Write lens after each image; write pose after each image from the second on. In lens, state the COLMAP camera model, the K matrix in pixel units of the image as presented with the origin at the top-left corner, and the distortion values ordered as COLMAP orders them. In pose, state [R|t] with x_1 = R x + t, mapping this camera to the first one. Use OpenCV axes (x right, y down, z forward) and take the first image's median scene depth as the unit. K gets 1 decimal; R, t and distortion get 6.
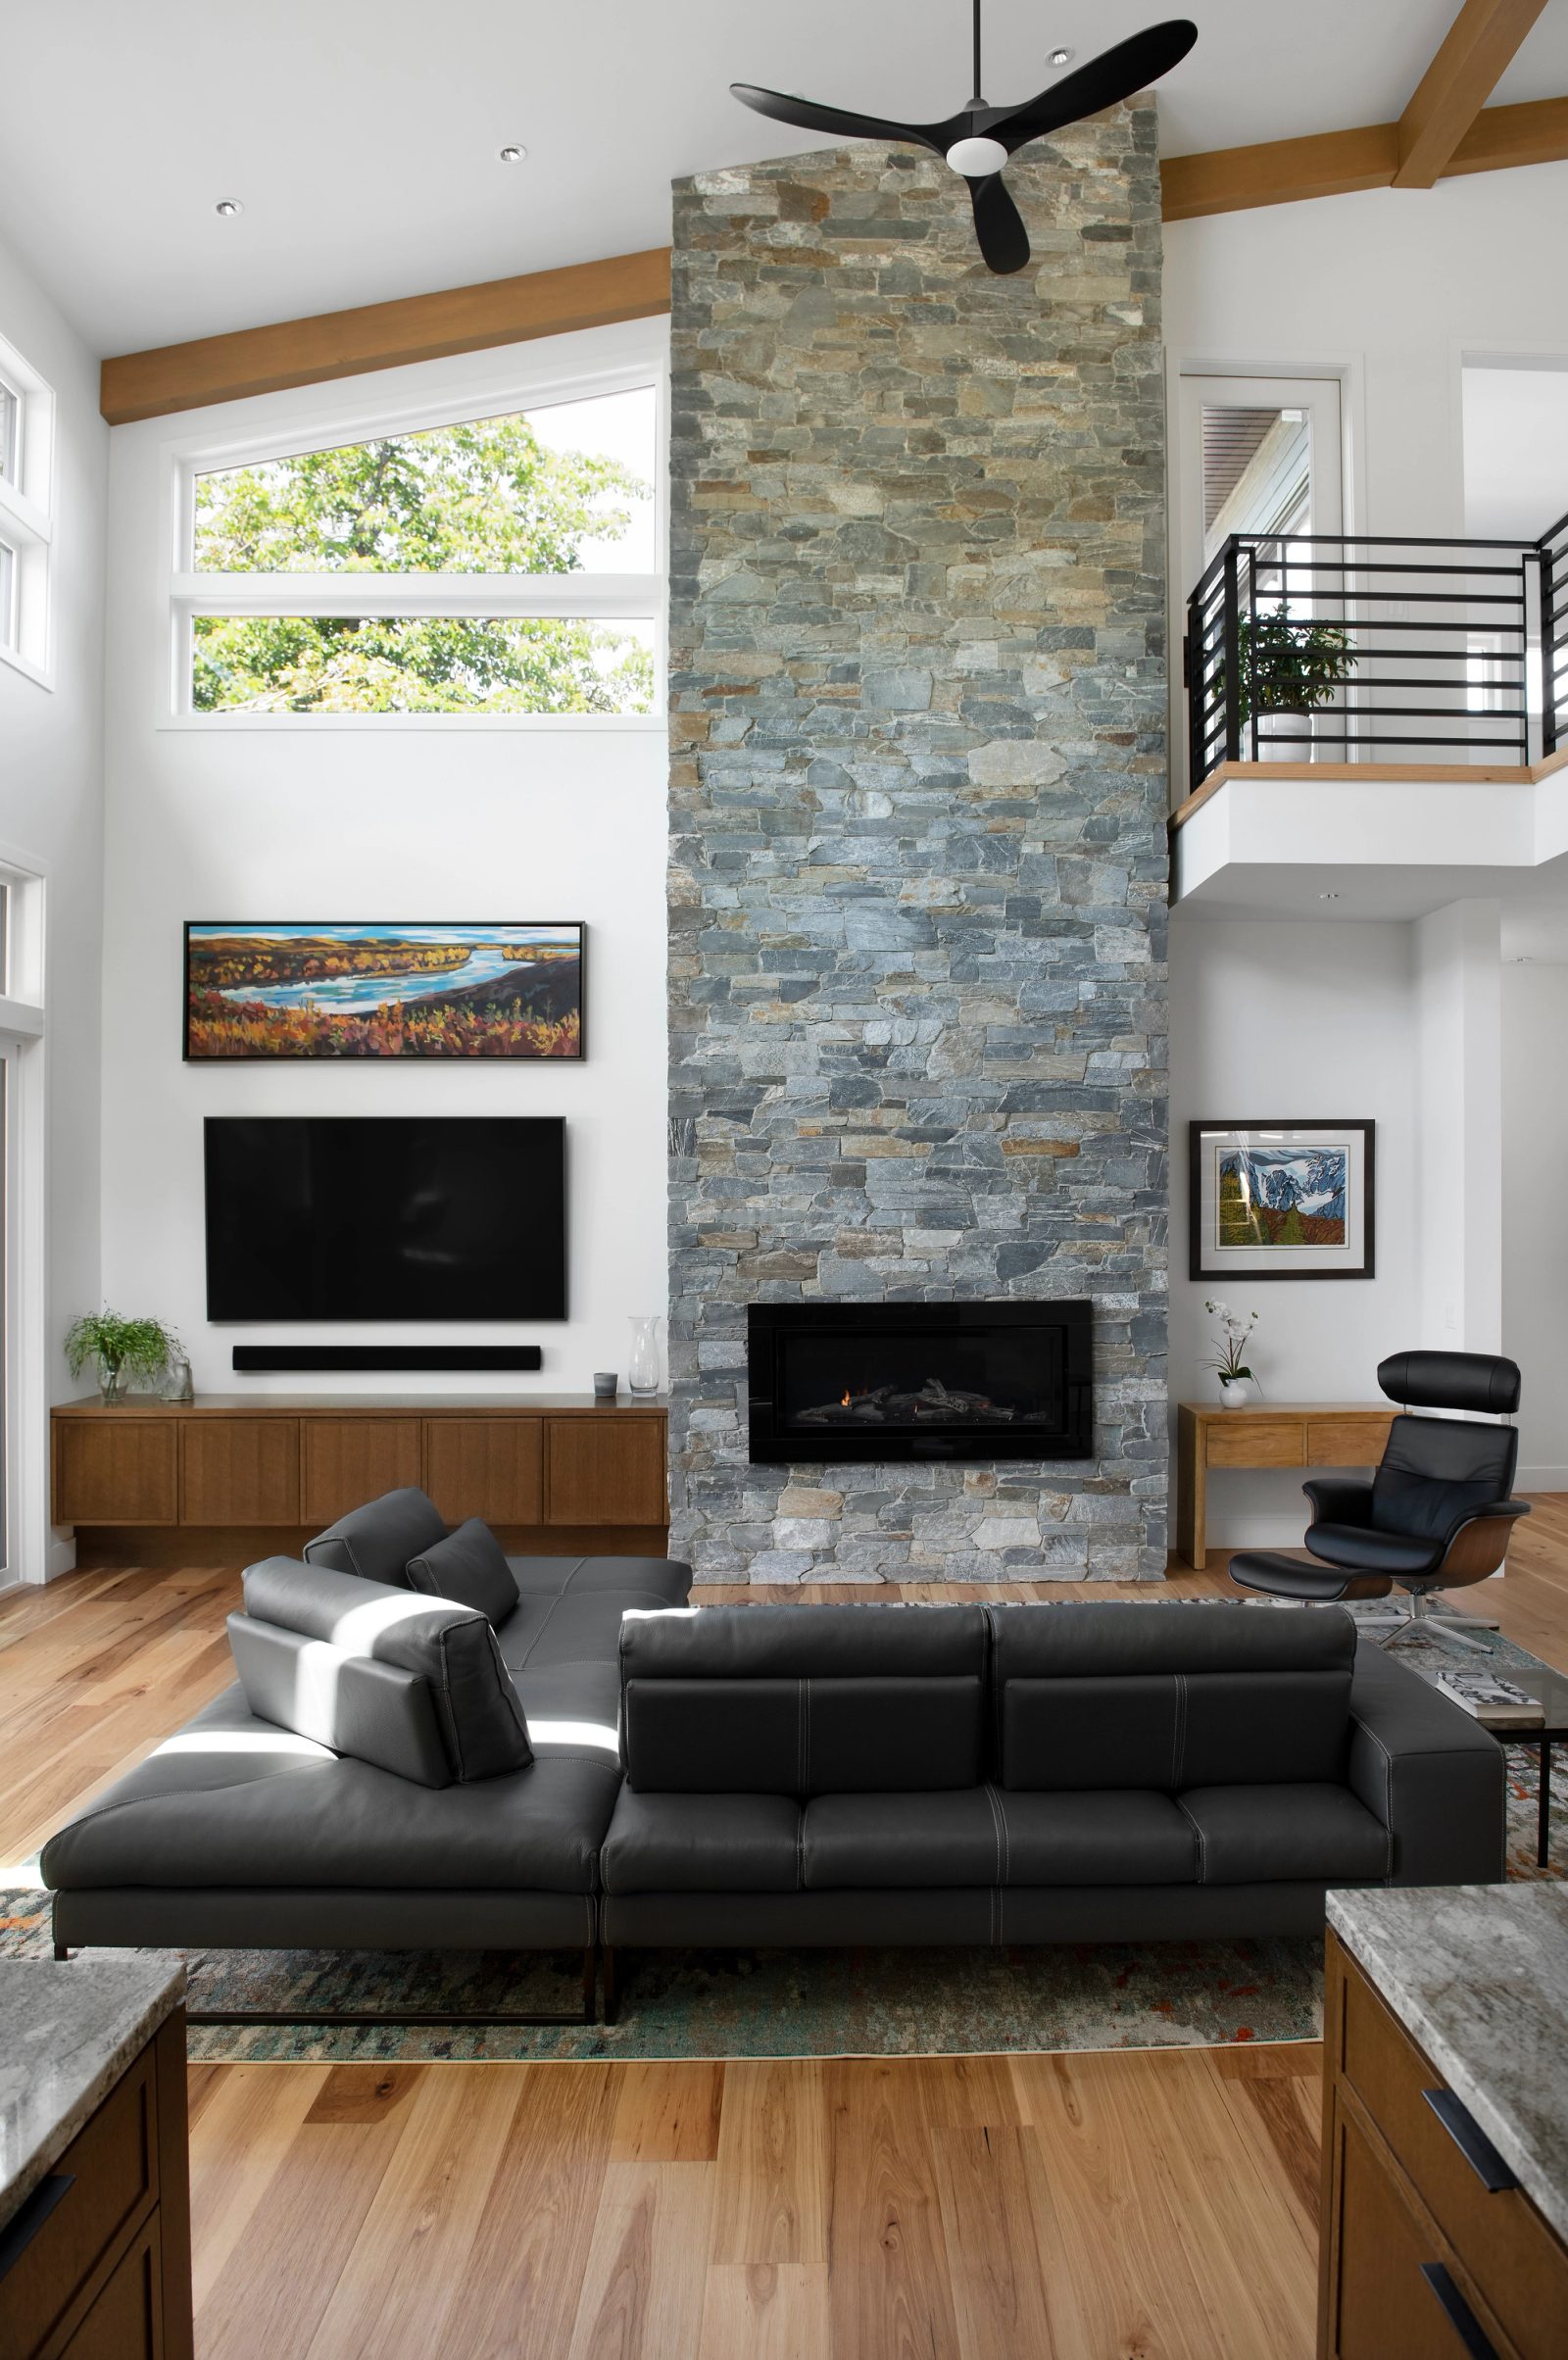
lens RADIAL K [[1709.3, 0, 787.6], [0, 1709.3, 1205.9], [0, 0, 1]] dist [-0.060683, -0.000520]
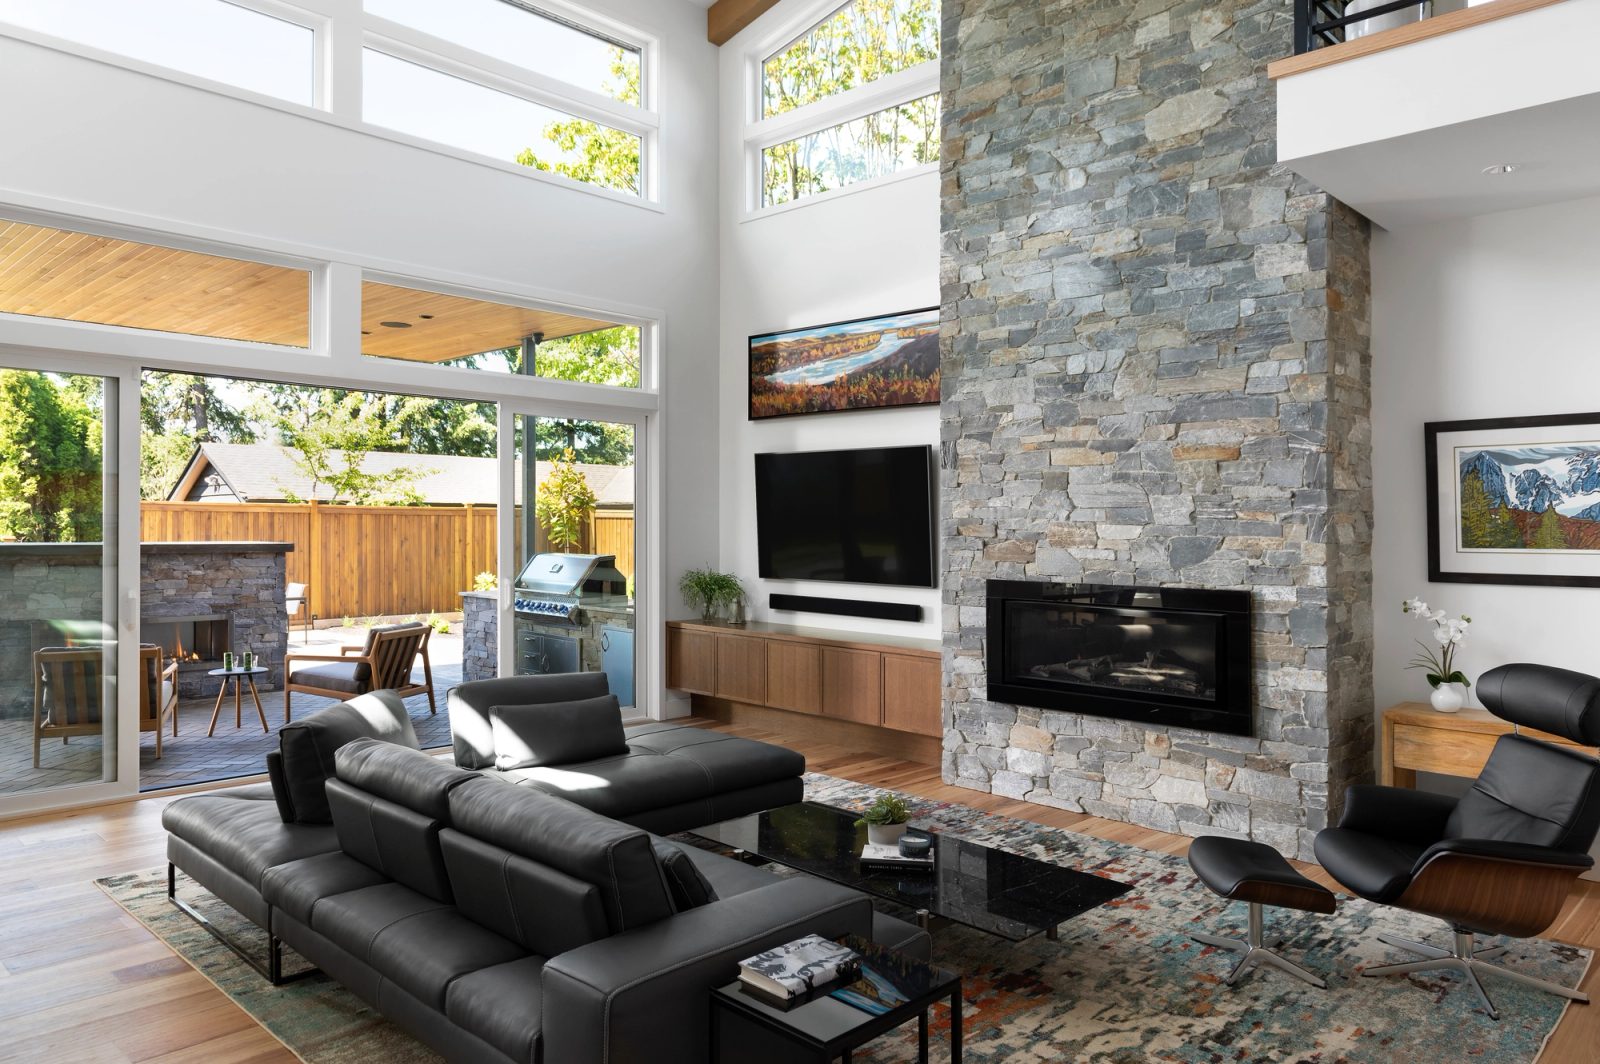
lens RADIAL K [[1097.3, 0, 800.0], [0, 1097.3, 532.0], [0, 0, 1]] dist [-0.003436, -0.004820]
pose [[0.693482, 0.014934, -0.720319, 0.484403], [-0.014917, 0.999868, 0.006369, 0.017355], [0.720320, 0.006328, 0.693614, 0.307868]]
